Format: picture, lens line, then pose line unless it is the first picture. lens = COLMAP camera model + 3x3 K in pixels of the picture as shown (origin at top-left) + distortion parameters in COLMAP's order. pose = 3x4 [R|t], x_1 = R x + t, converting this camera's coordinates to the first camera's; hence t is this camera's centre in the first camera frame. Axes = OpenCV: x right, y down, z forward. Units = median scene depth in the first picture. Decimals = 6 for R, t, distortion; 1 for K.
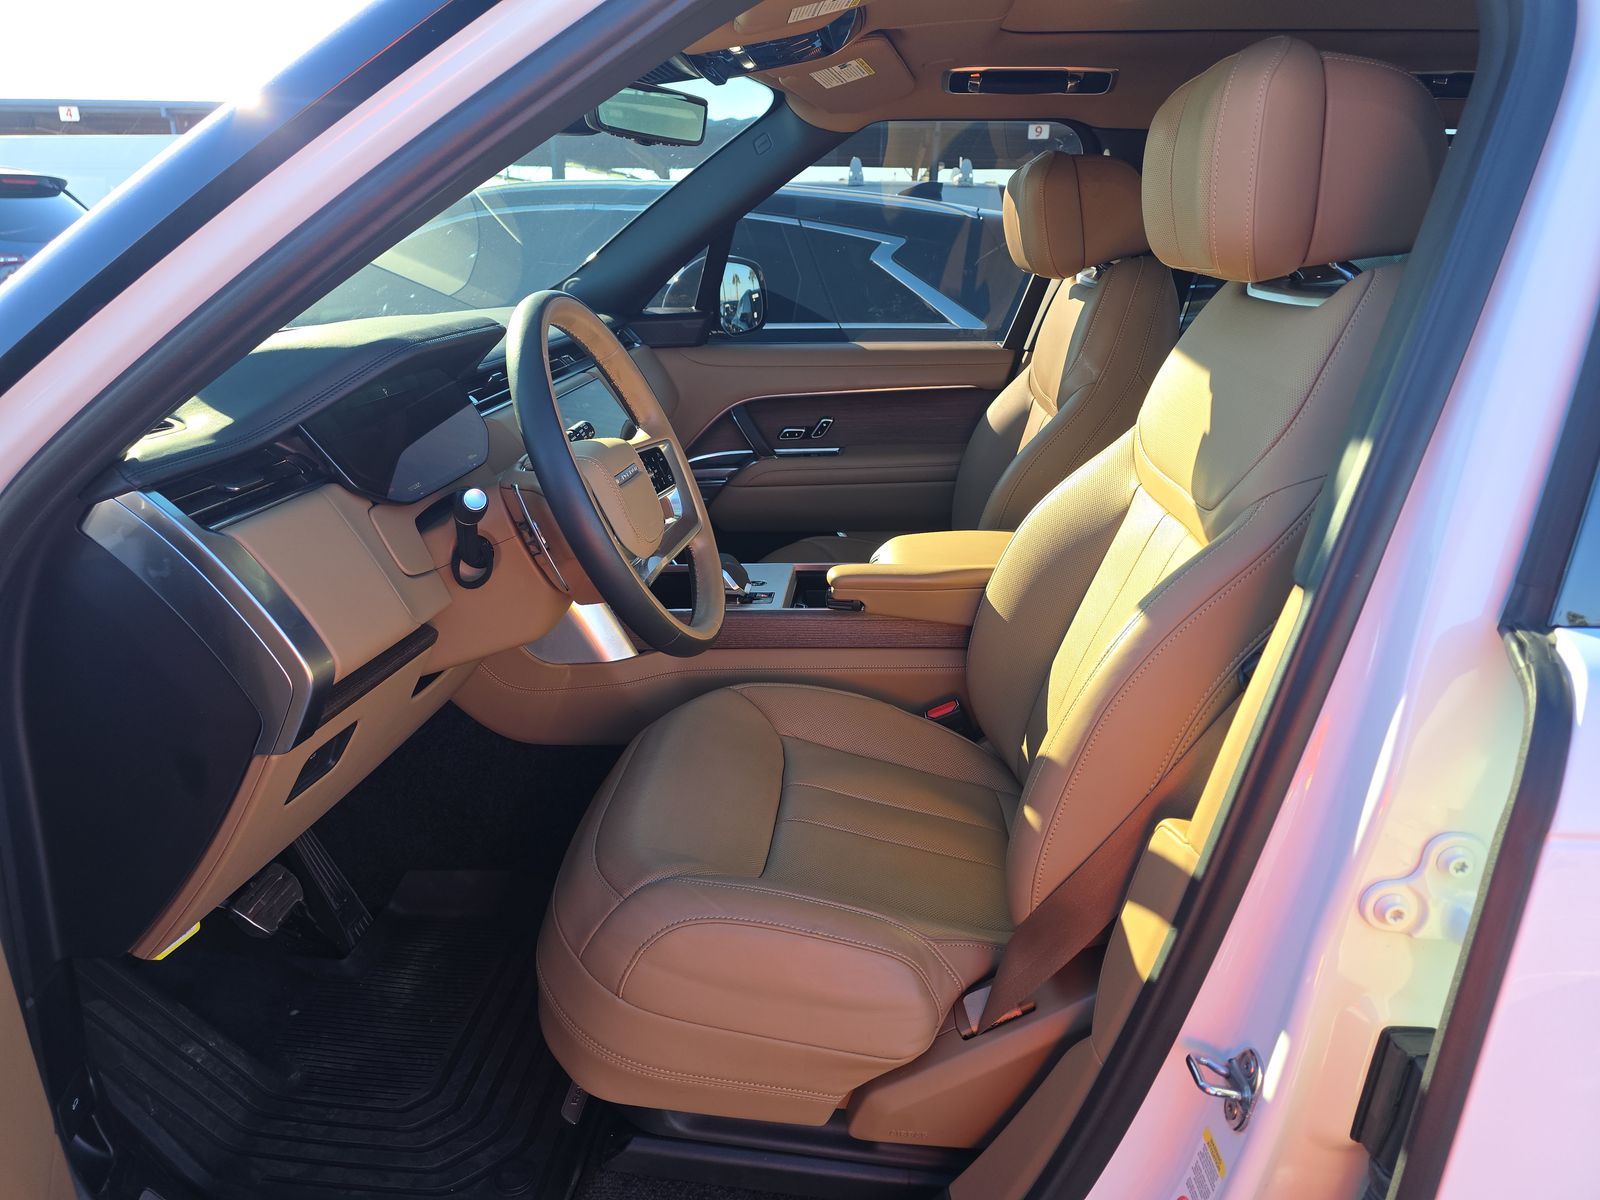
lens RADIAL K [[1059.8, 0, 822.0], [0, 1059.8, 604.3], [0, 0, 1]] dist [0.021321, -0.031442]
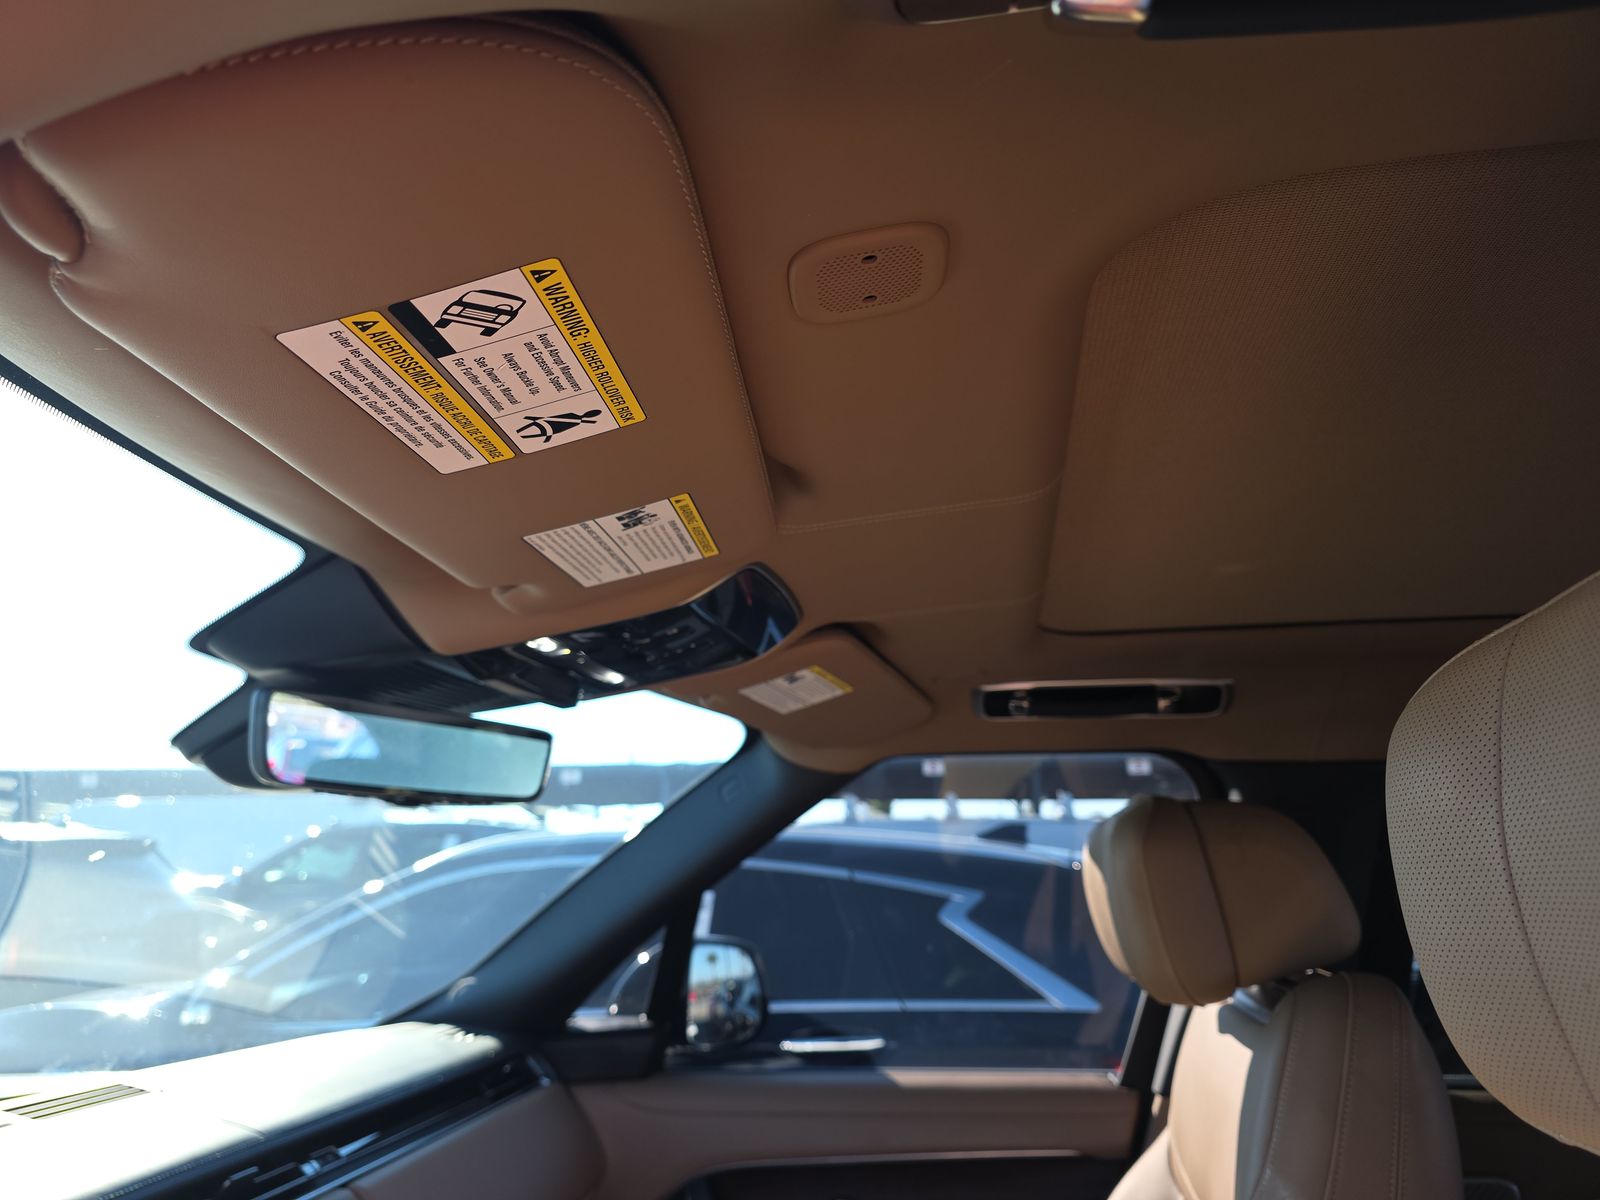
lens RADIAL K [[1059.8, 0, 822.0], [0, 1059.8, 604.3], [0, 0, 1]] dist [0.021321, -0.031442]
pose [[0.994079, -0.038700, -0.101535, 0.078353], [-0.022452, 0.841103, -0.540408, -0.151498], [0.106316, 0.539488, 0.835254, 0.335273]]
